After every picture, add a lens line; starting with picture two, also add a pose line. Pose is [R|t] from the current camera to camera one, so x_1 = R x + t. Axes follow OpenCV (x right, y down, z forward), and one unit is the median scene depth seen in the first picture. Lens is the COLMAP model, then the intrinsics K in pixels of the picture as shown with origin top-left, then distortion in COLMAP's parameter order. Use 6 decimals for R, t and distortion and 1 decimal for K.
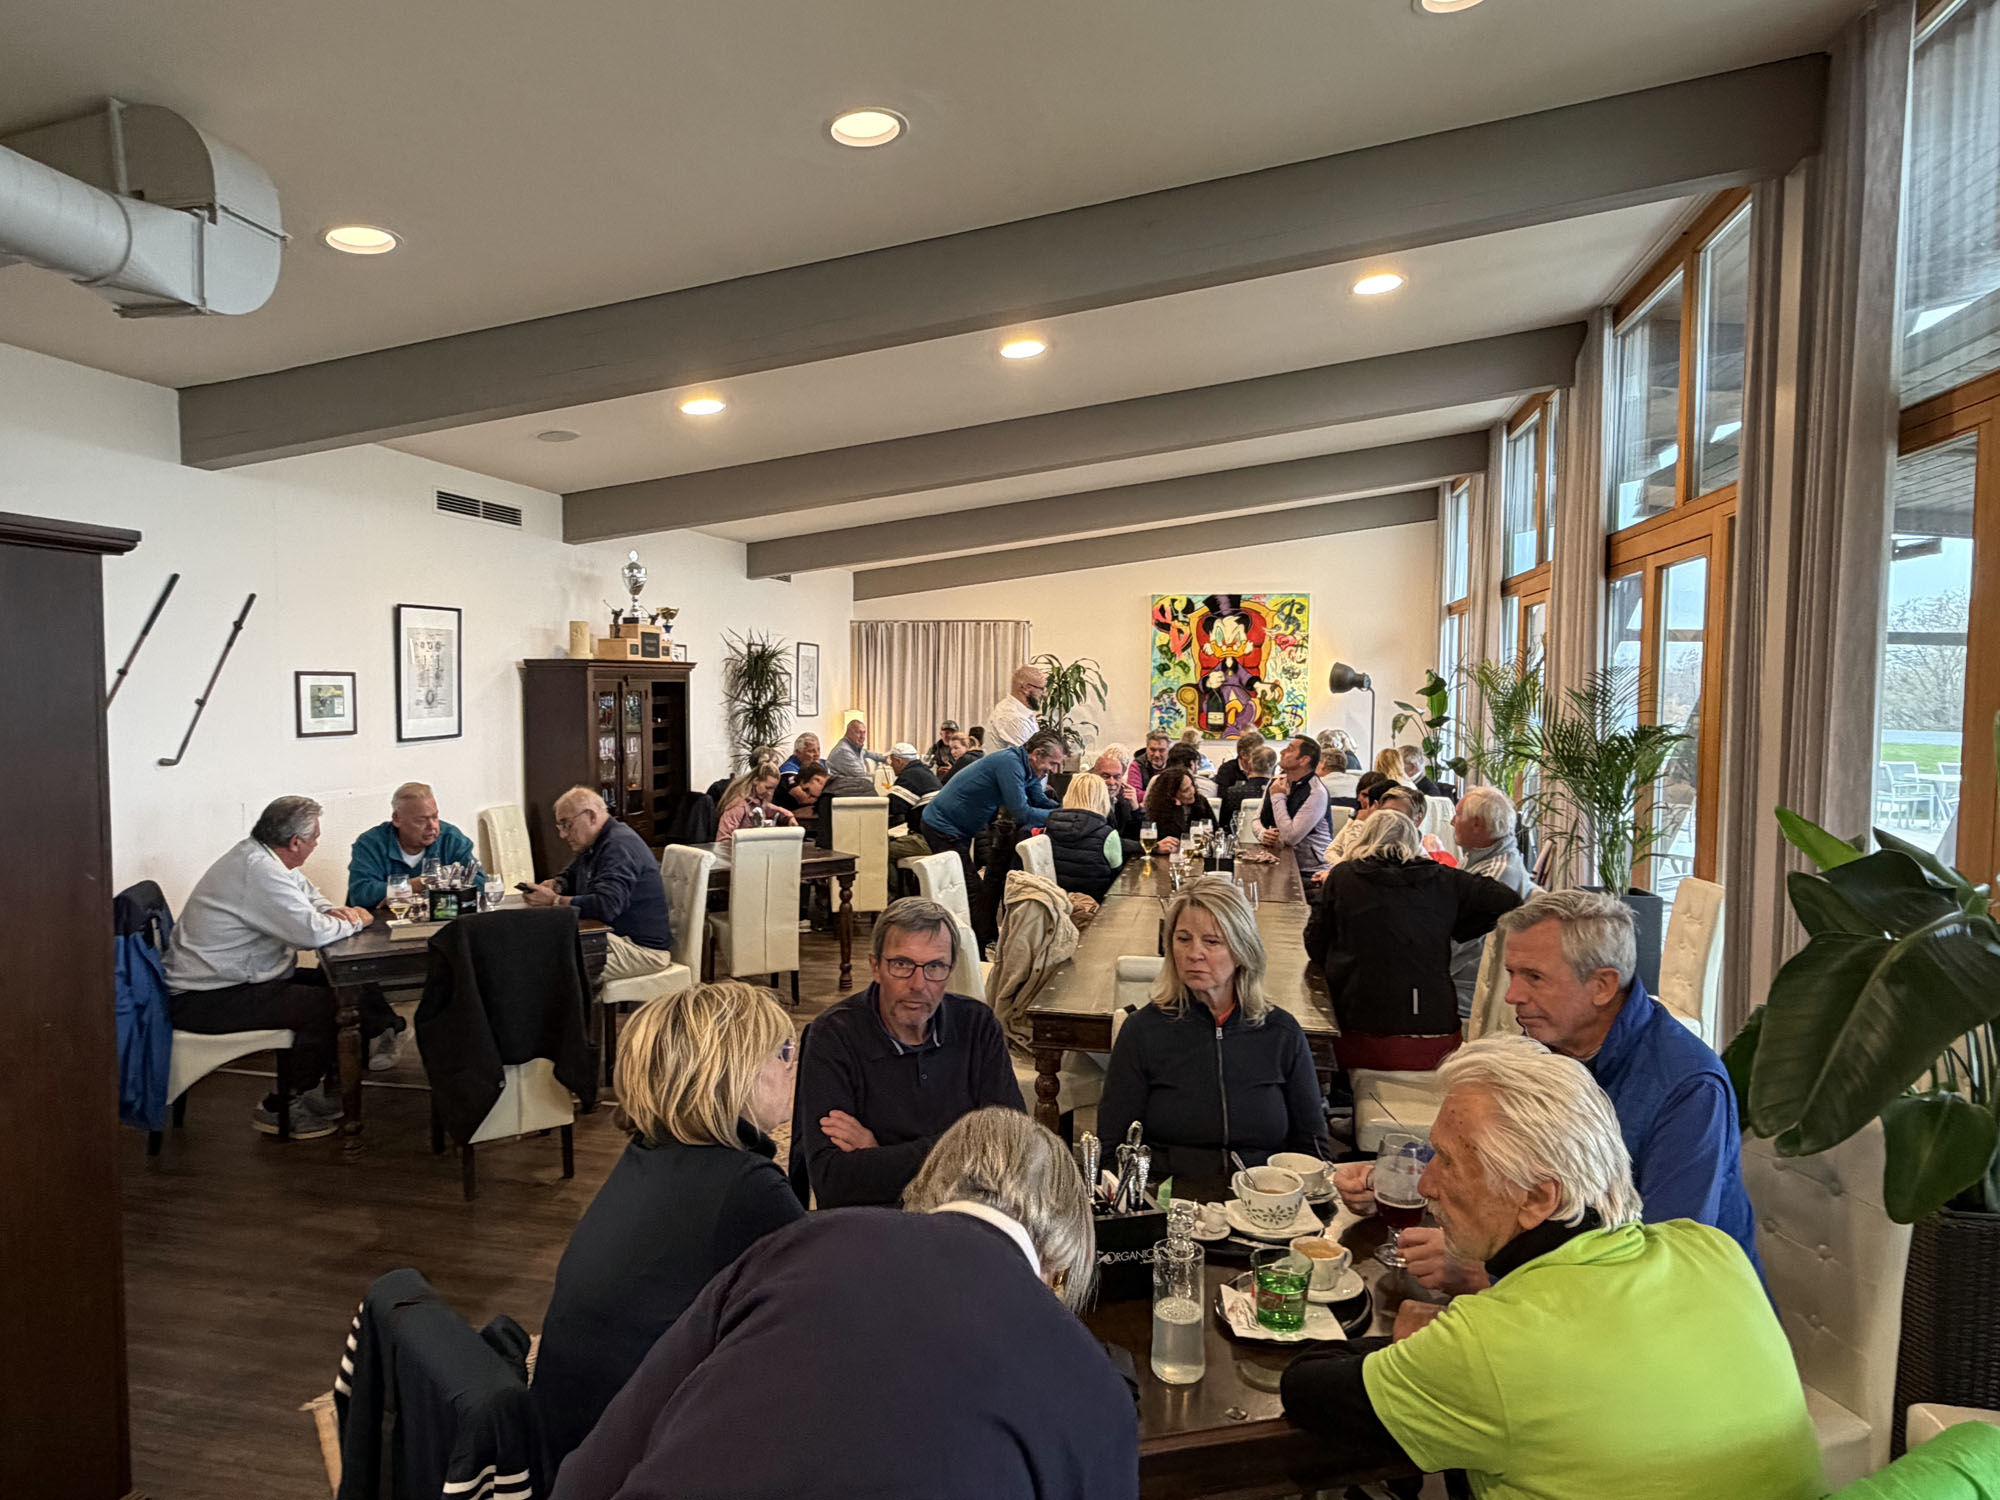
lens RADIAL K [[1239.7, 0, 1000.0], [0, 1239.7, 750.0], [0, 0, 1]] dist [-0.000840, -0.000077]
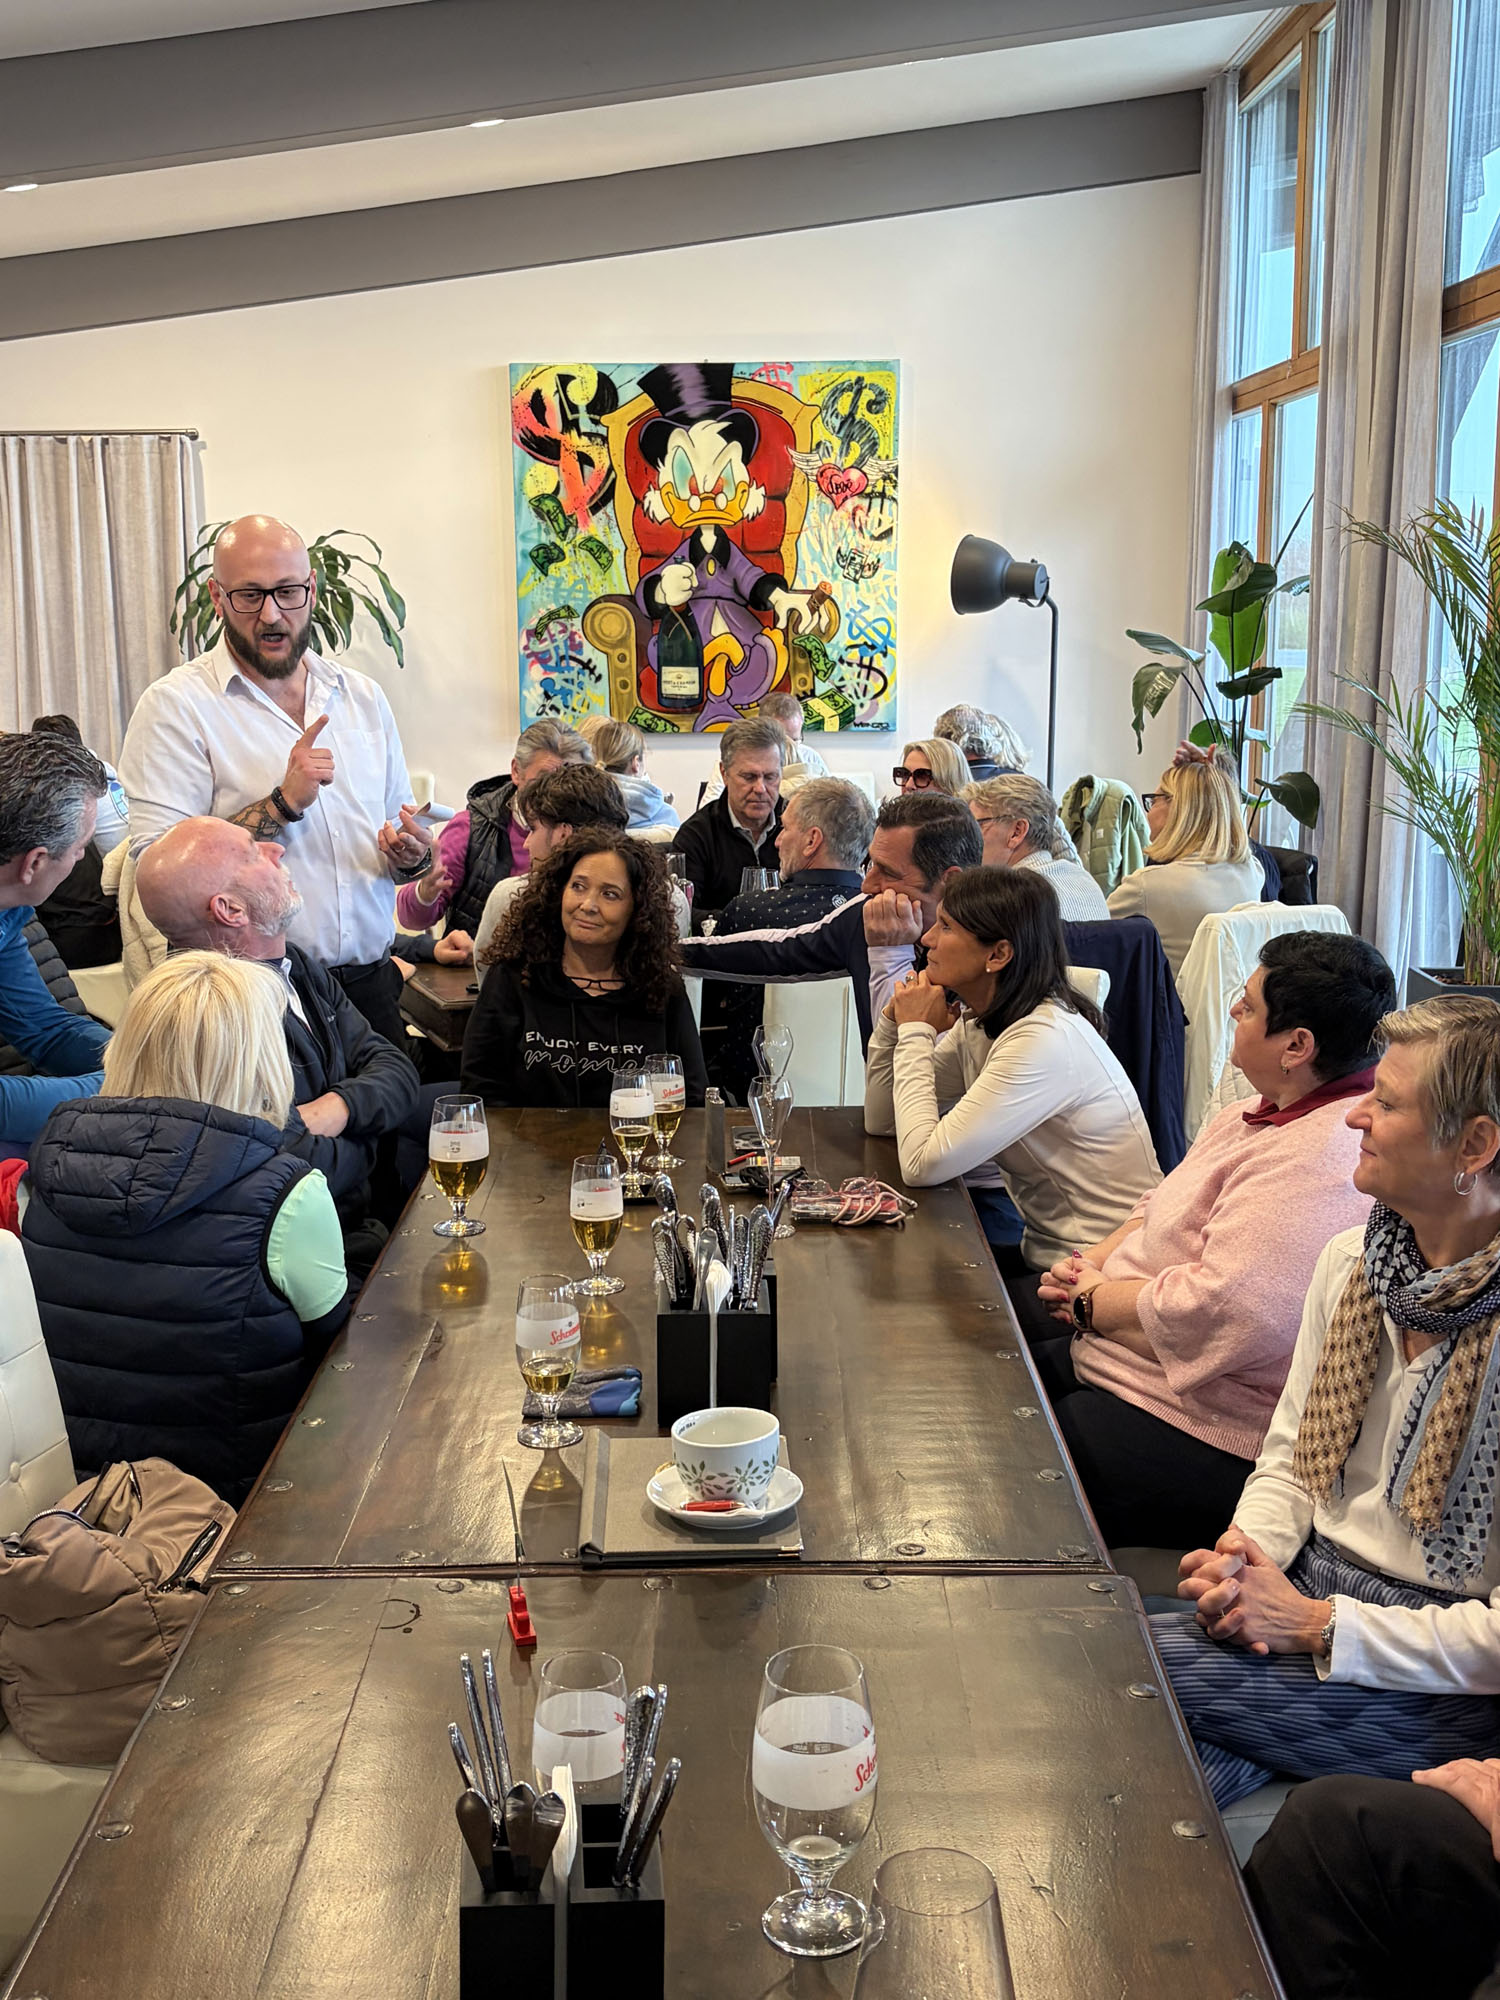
lens RADIAL K [[2193.9, 0, 750.0], [0, 2193.9, 1000.0], [0, 0, 1]] dist [0.321115, -1.250925]
pose [[0.978884, -0.050957, 0.197963, 0.047454], [0.025670, 0.991408, 0.128263, -0.014349], [-0.202798, -0.120473, 0.971782, 0.276402]]
